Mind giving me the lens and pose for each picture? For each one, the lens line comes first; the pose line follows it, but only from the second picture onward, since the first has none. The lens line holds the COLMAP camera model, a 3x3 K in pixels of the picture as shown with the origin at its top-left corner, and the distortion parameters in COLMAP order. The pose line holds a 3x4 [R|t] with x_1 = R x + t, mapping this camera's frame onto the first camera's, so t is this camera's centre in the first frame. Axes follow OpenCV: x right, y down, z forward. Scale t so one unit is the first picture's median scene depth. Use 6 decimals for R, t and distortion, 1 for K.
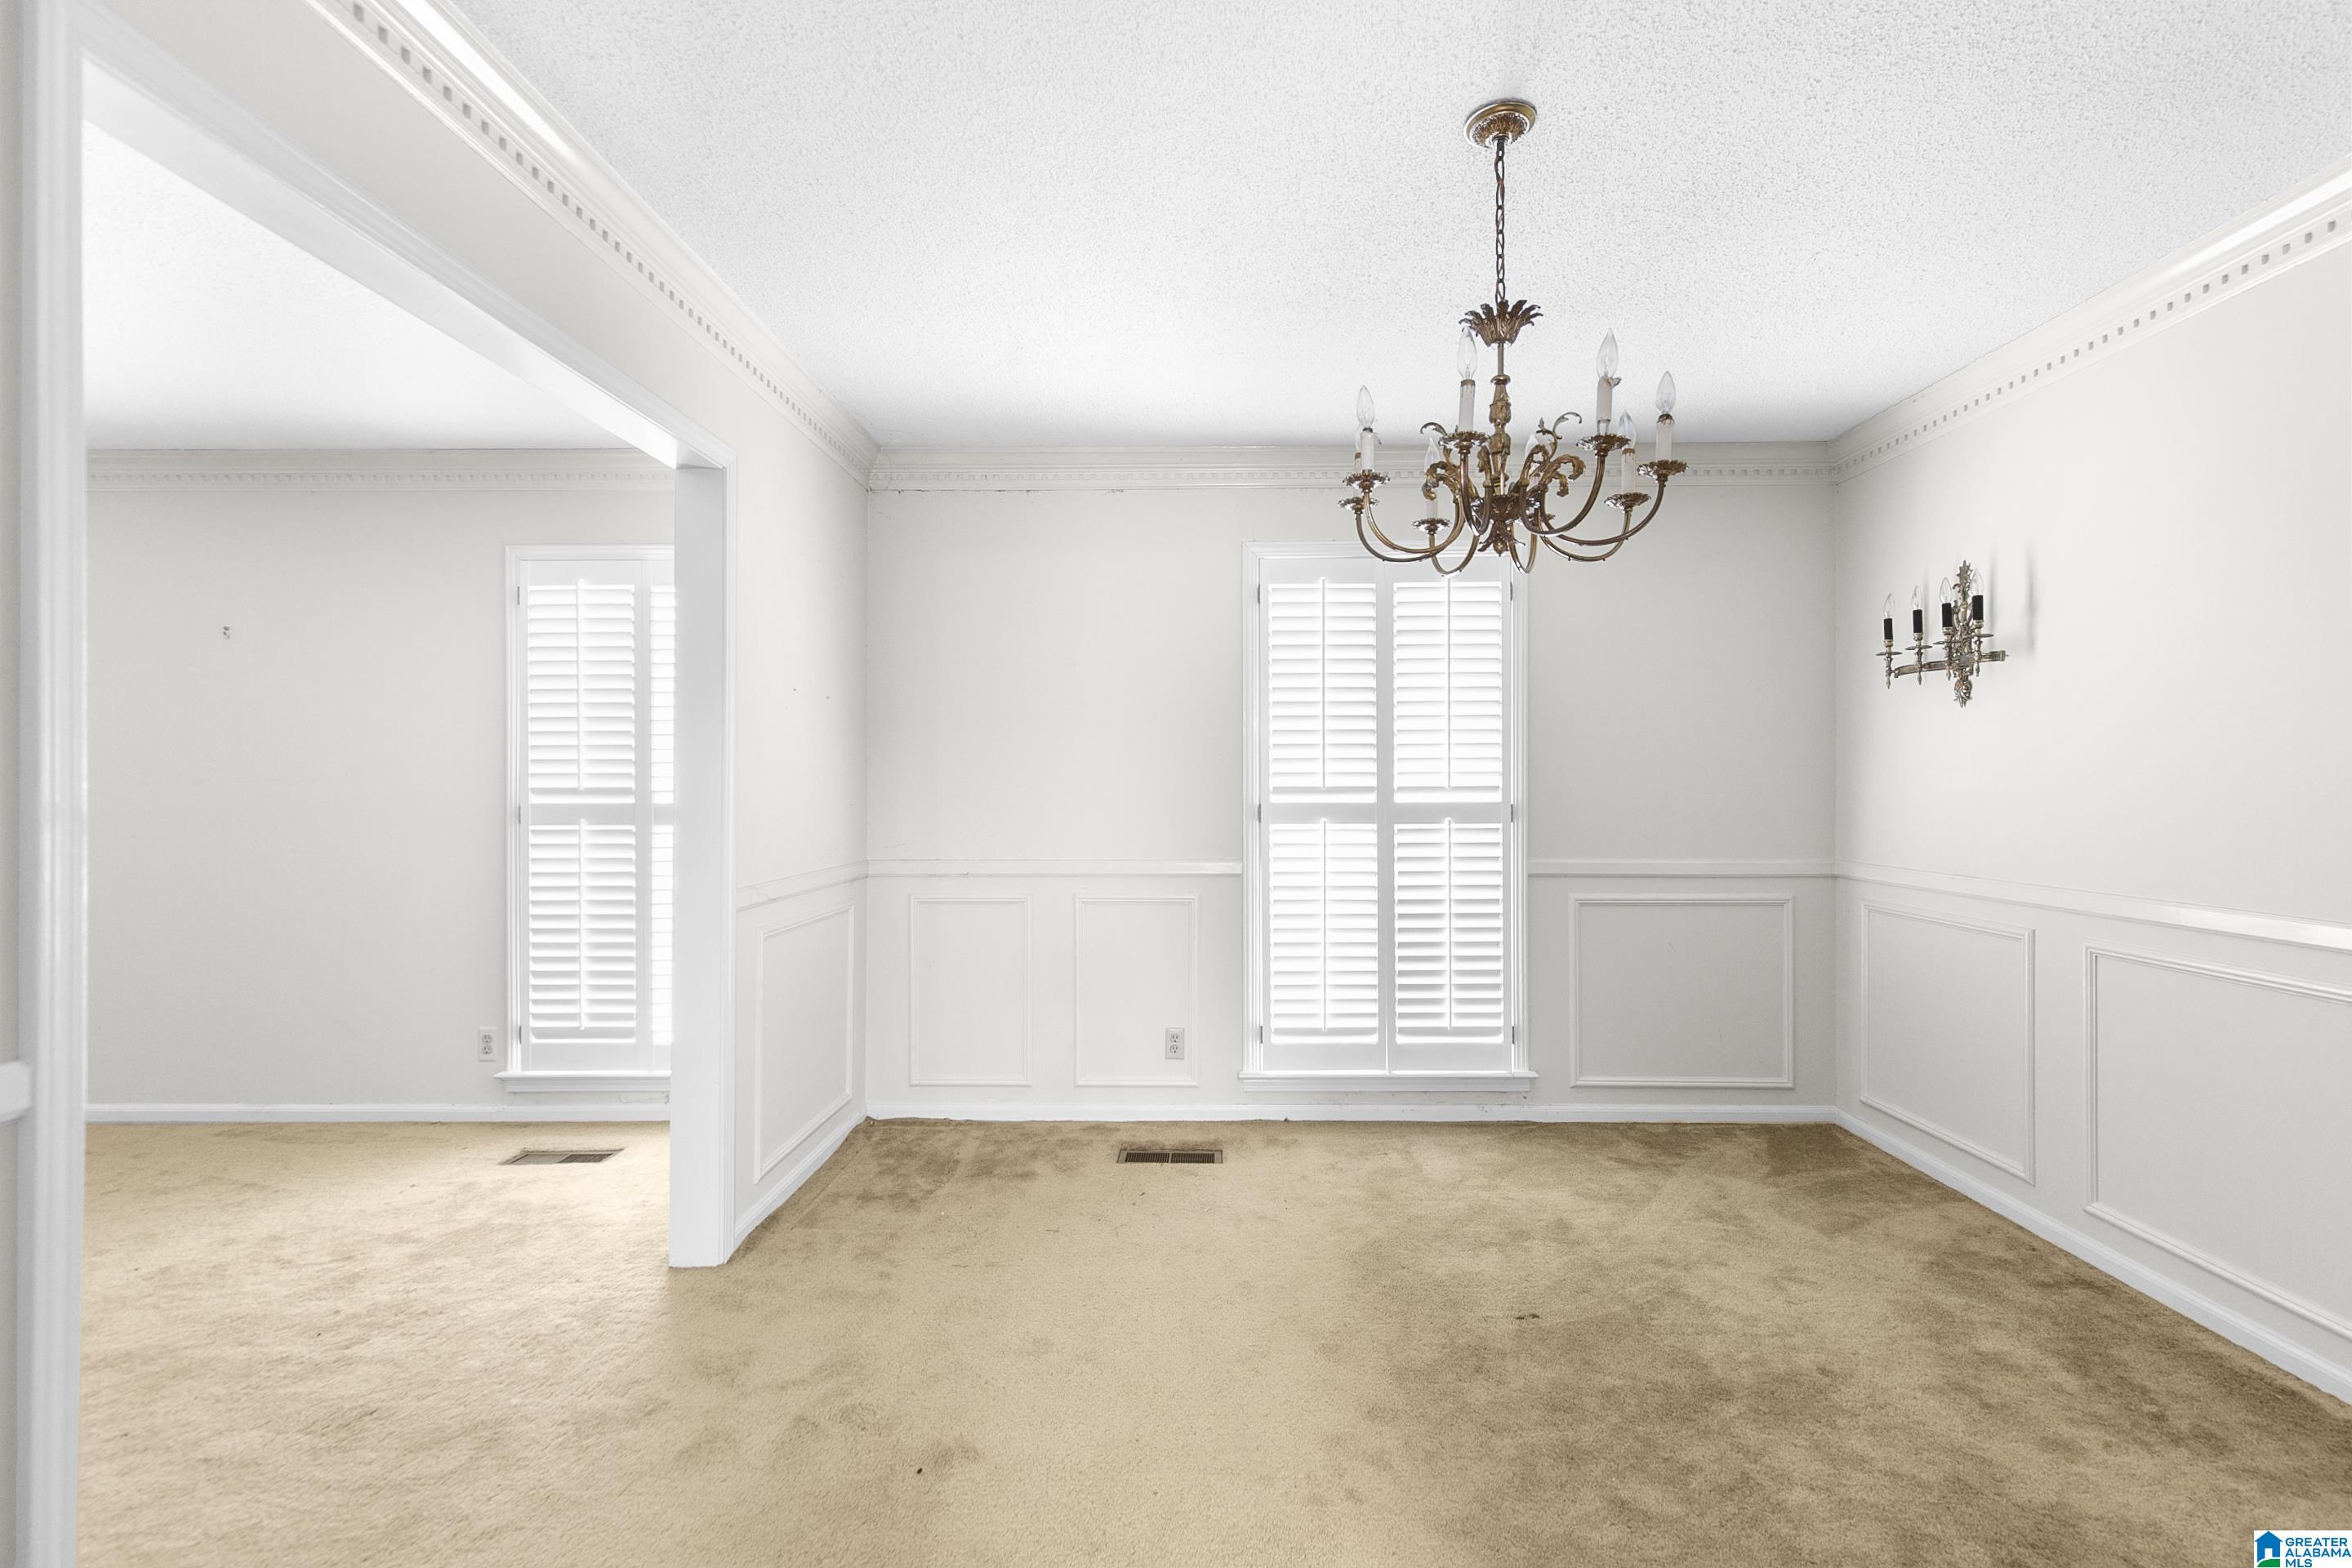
lens RADIAL K [[1065.4, 0, 1223.2], [0, 1065.4, 785.1], [0, 0, 1]] dist [0.015624, 0.000067]
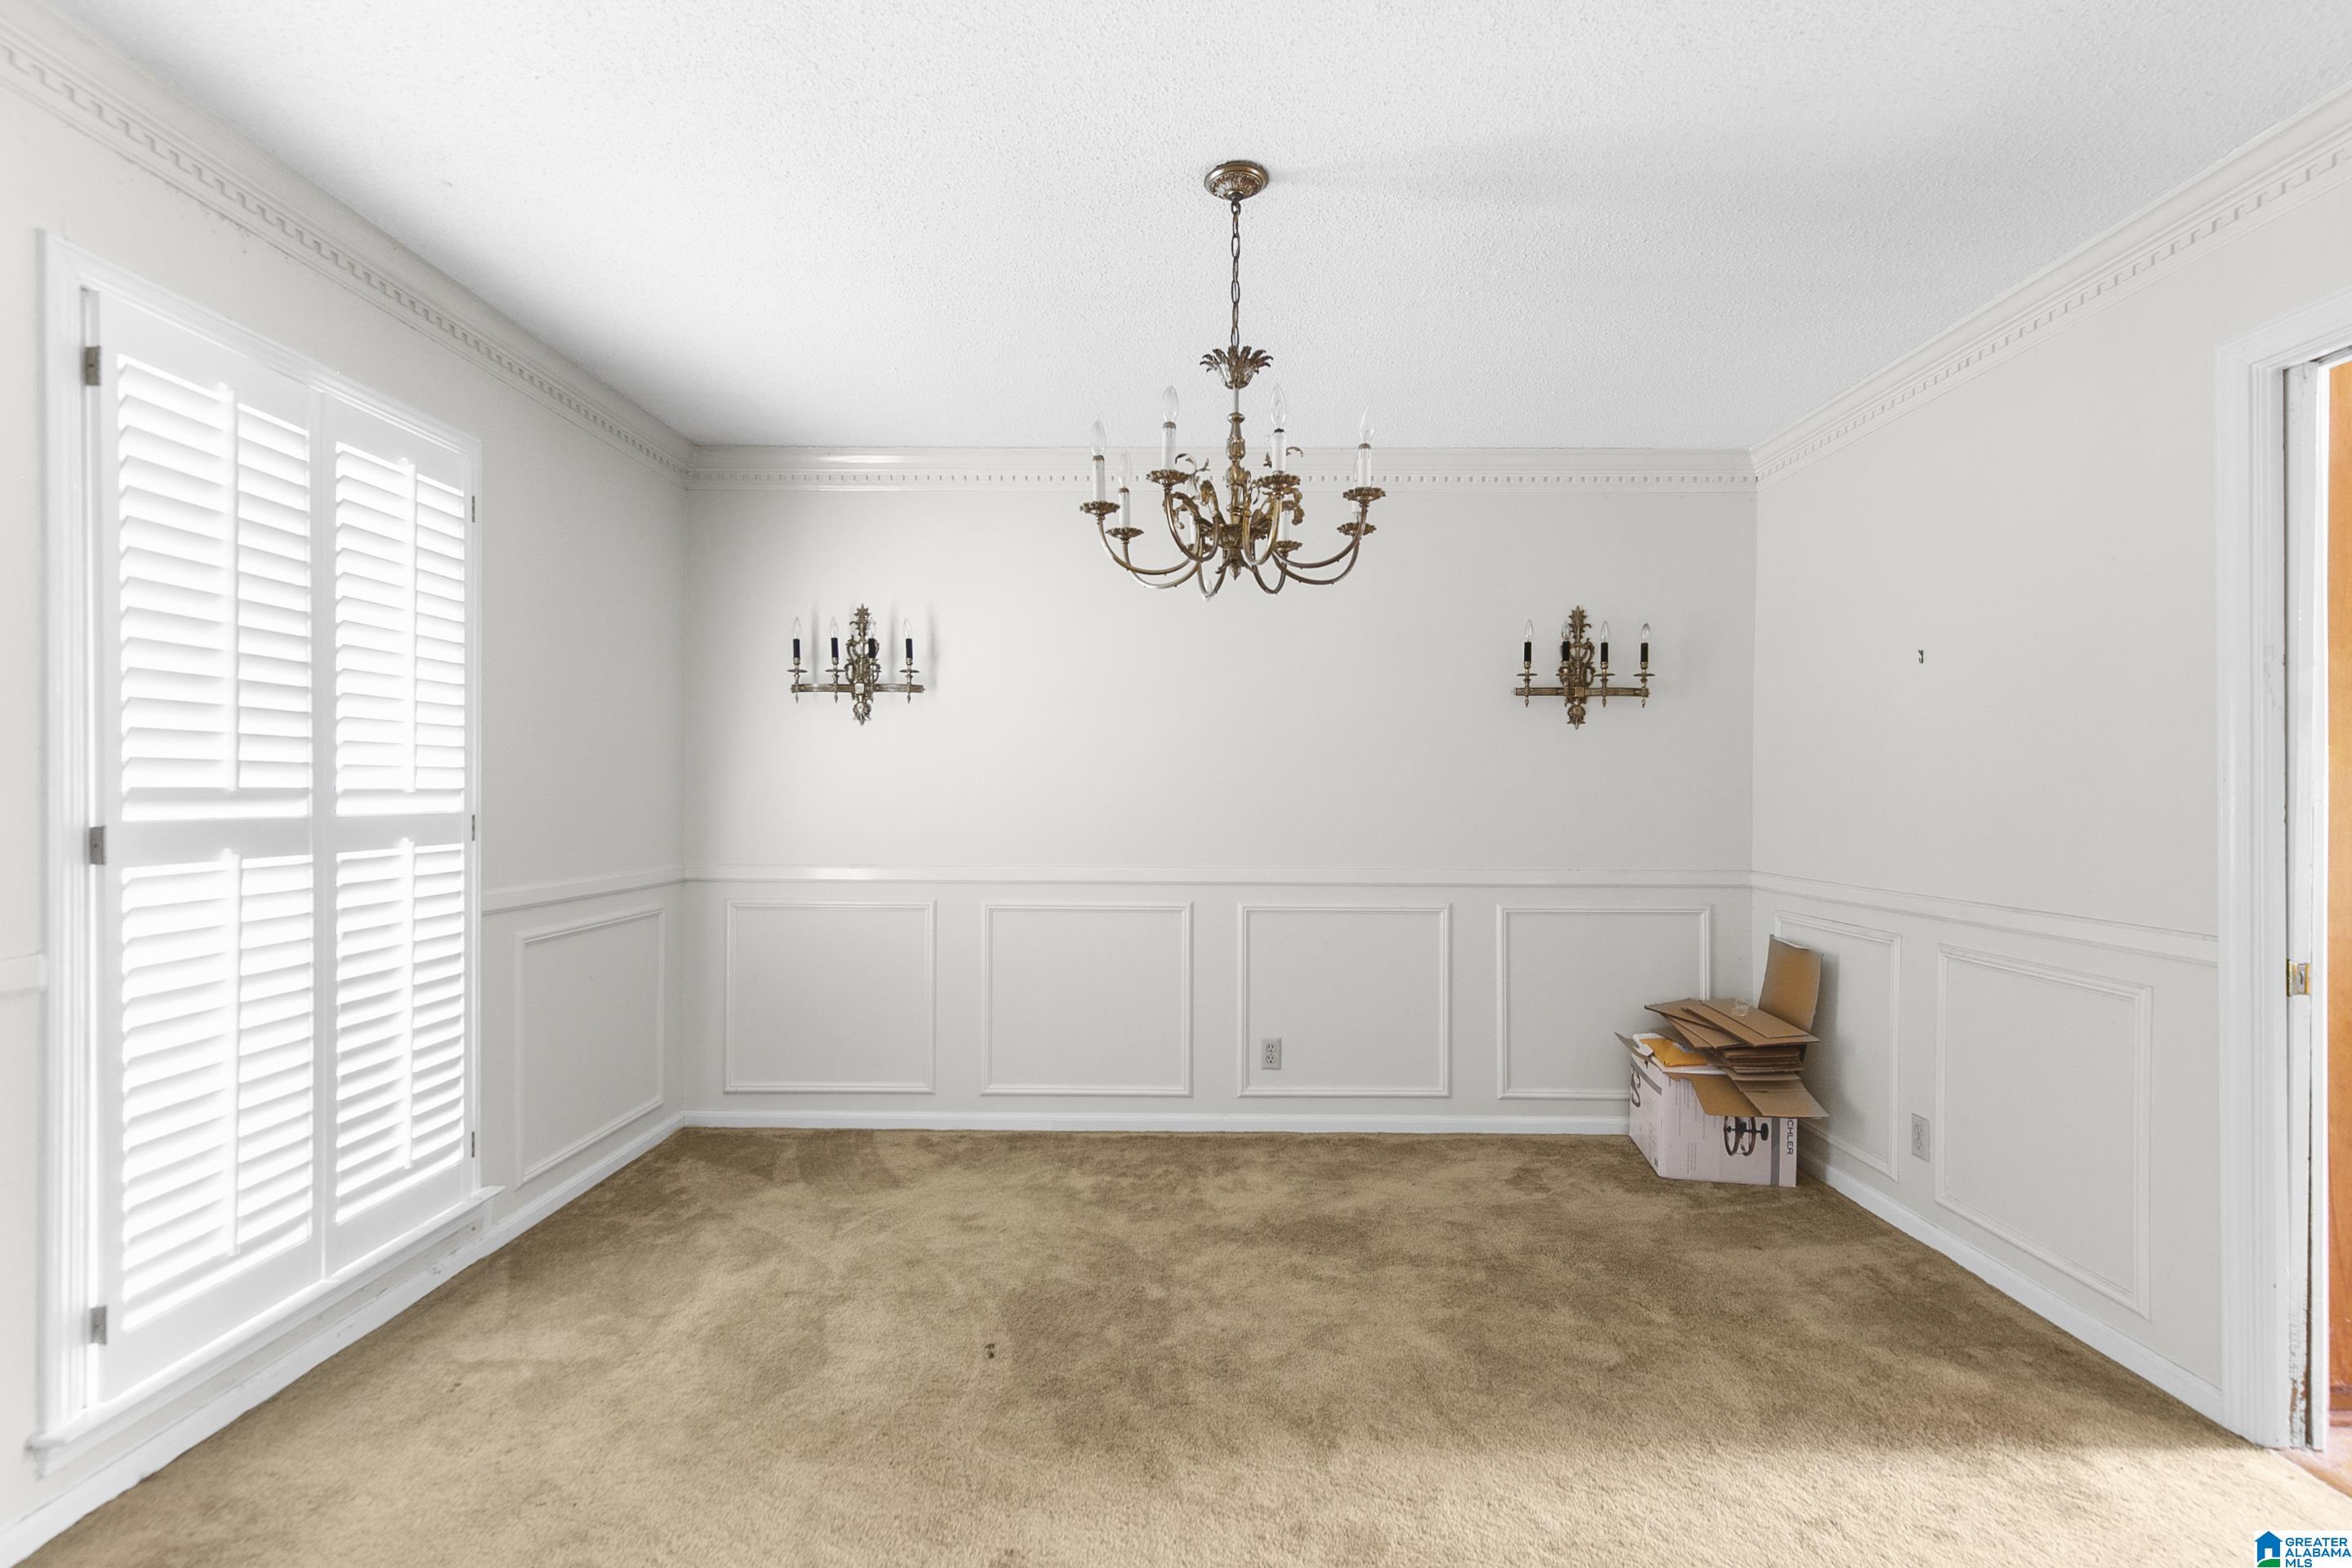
lens RADIAL K [[1065.4, 0, 1181.8], [0, 1065.4, 796.0], [0, 0, 1]] dist [0.015624, 0.000067]
pose [[0.016555, -0.002200, 0.999861, -0.424947], [-0.005008, 0.999985, 0.002284, 0.001762], [-0.999850, -0.005045, 0.016544, 0.525492]]
